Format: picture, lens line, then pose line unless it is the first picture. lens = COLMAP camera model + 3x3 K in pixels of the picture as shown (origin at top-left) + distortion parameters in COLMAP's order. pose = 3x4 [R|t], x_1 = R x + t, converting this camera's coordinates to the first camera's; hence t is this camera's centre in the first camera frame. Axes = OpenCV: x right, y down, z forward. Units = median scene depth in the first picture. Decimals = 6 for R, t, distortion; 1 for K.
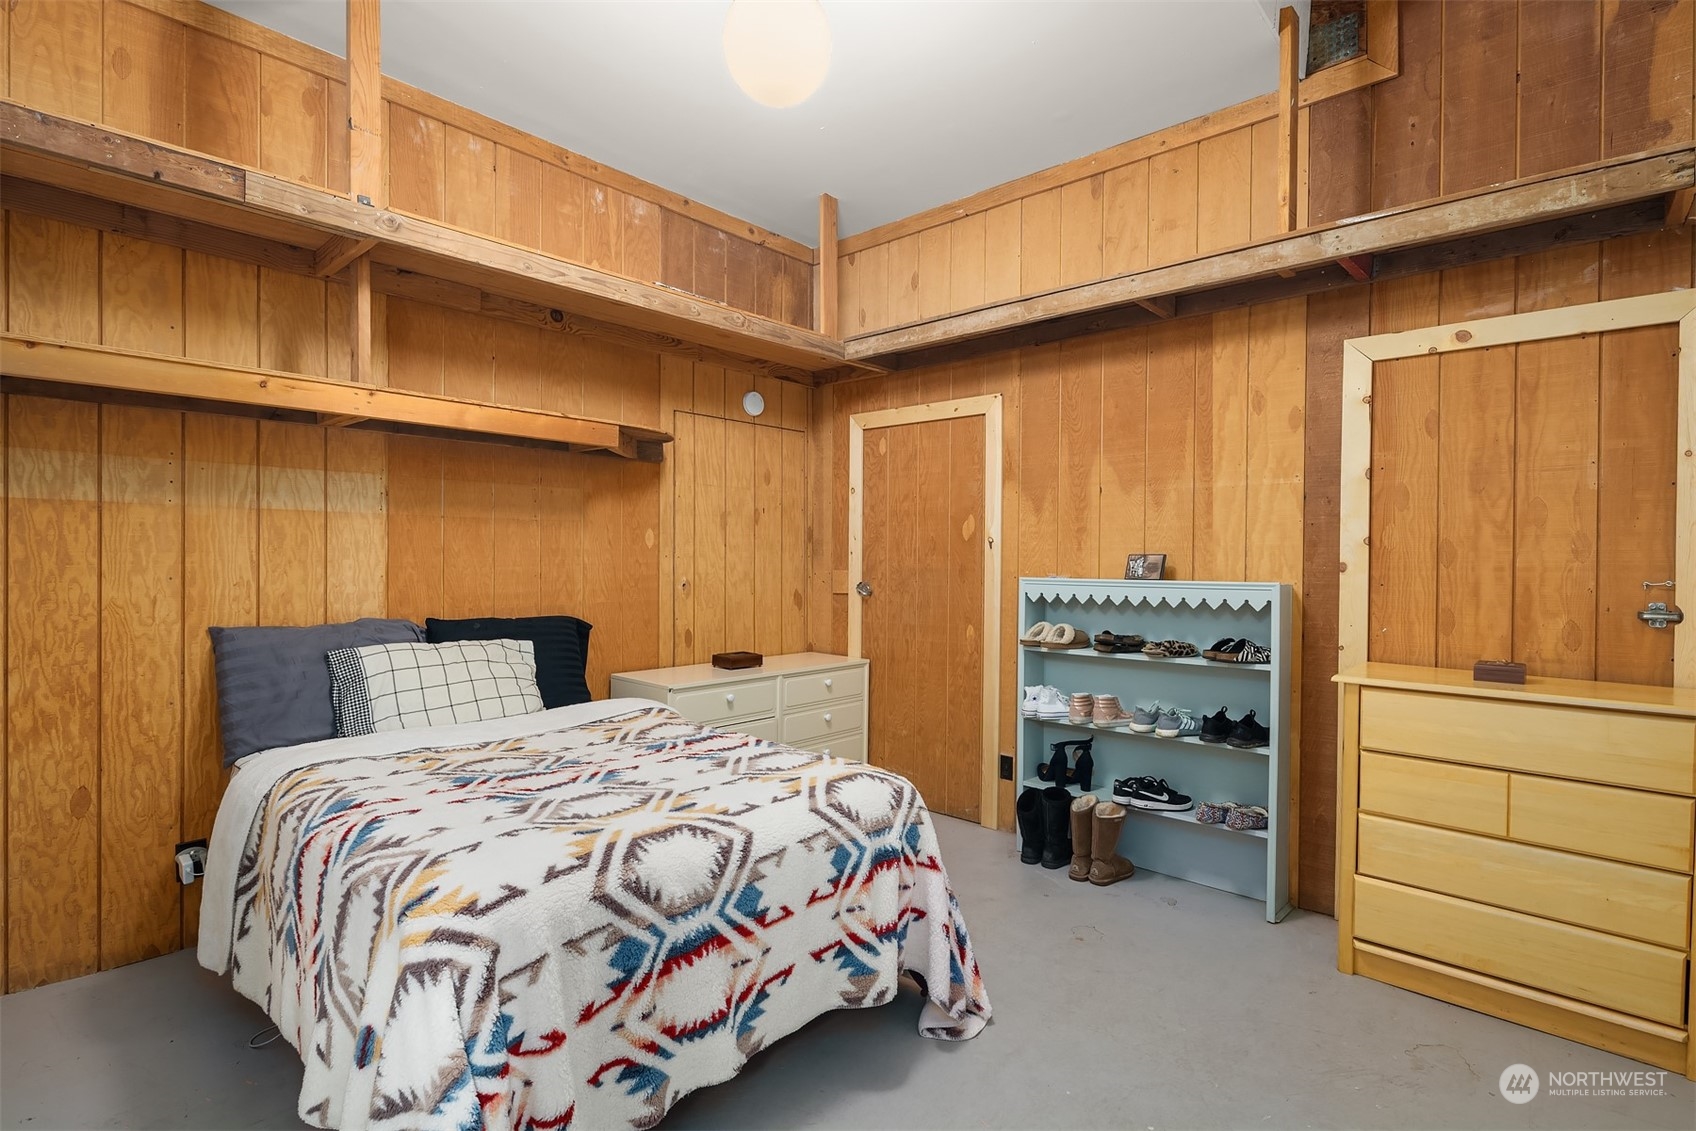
lens RADIAL K [[825.6, 0, 847.5], [0, 825.6, 561.0], [0, 0, 1]] dist [-0.000271, 0.000000]
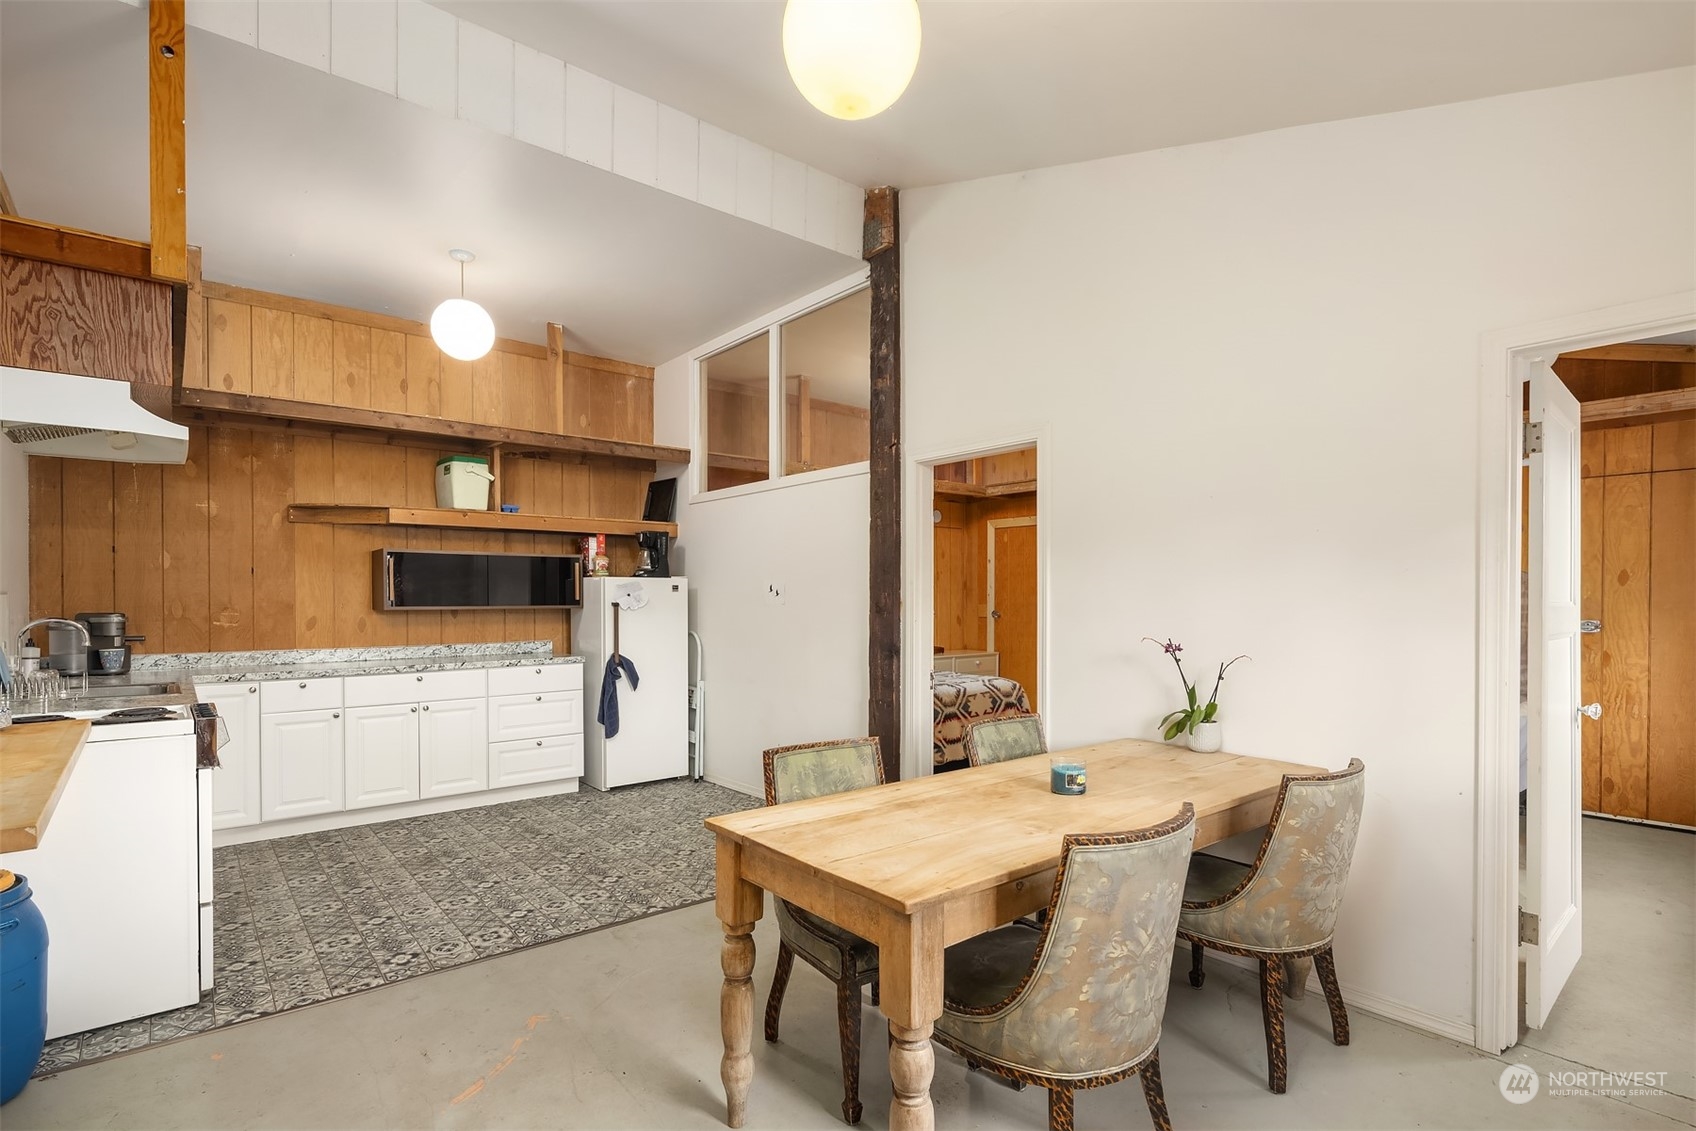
lens RADIAL K [[825.6, 0, 849.3], [0, 825.6, 581.0], [0, 0, 1]] dist [-0.000271, 0.000000]
pose [[0.990587, -0.003326, -0.136848, -0.052330], [0.000316, 0.999758, -0.022009, -0.000528], [0.136888, 0.021759, 0.990348, -0.895400]]
